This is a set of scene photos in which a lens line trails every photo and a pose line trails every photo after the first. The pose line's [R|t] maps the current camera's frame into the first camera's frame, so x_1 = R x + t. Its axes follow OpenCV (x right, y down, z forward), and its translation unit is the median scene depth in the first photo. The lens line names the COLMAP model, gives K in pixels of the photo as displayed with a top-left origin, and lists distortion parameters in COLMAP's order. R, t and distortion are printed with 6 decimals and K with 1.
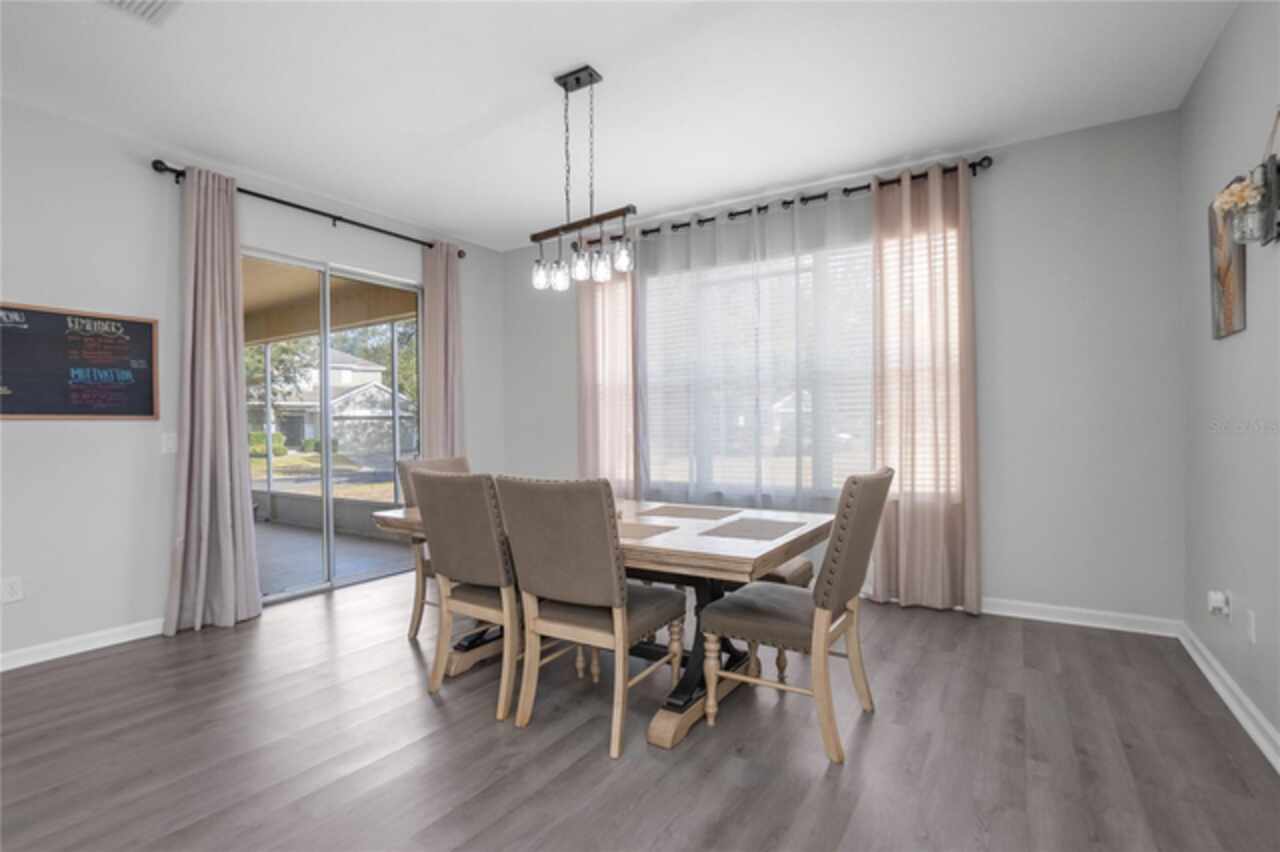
lens RADIAL K [[611.9, 0, 640.0], [0, 611.9, 426.0], [0, 0, 1]] dist [-0.001798, -0.000212]
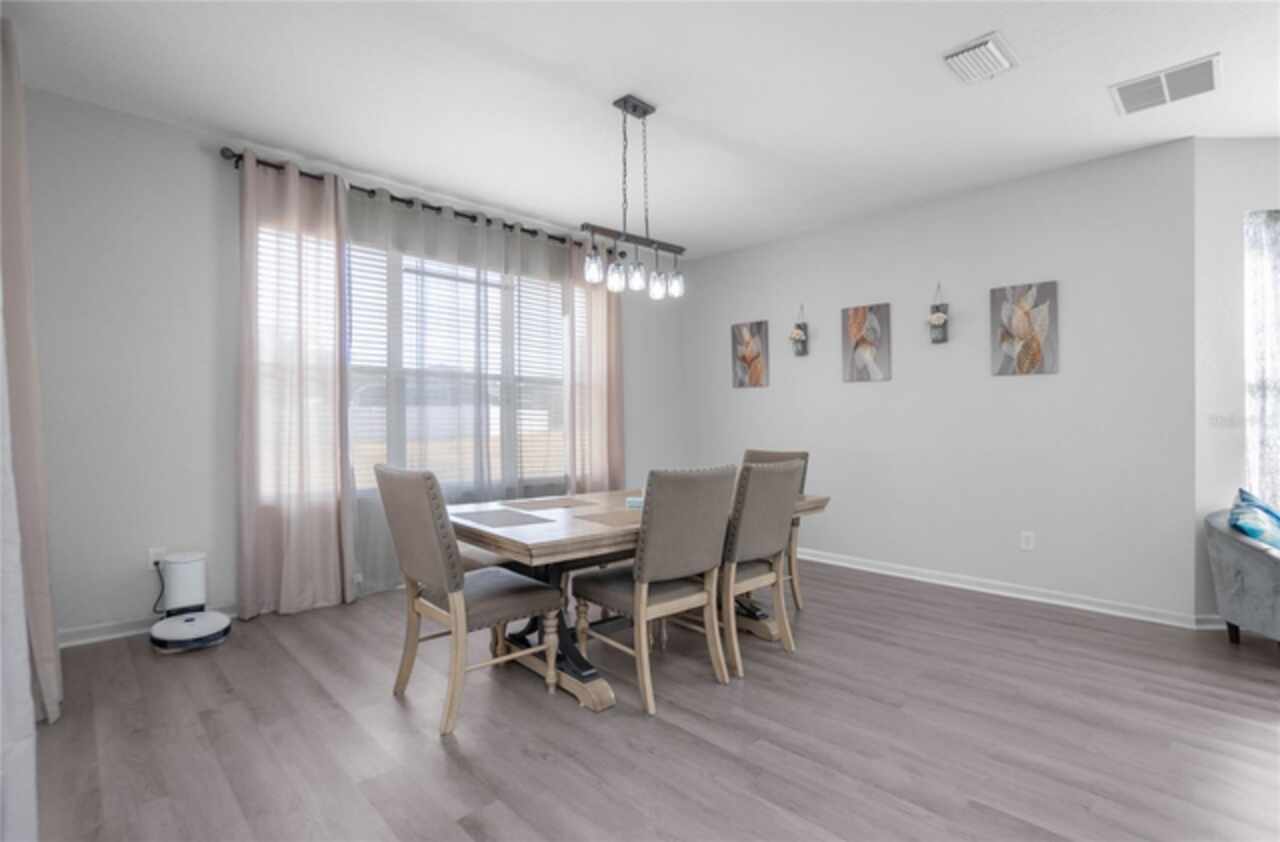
lens RADIAL K [[630.6, 0, 606.2], [0, 630.6, 412.8], [0, 0, 1]] dist [-0.029036, -0.000273]
pose [[0.283348, 0.027608, 0.958620, -0.996463], [-0.005916, 0.999617, -0.027040, 0.009720], [-0.958999, 0.001990, 0.283403, 0.621355]]
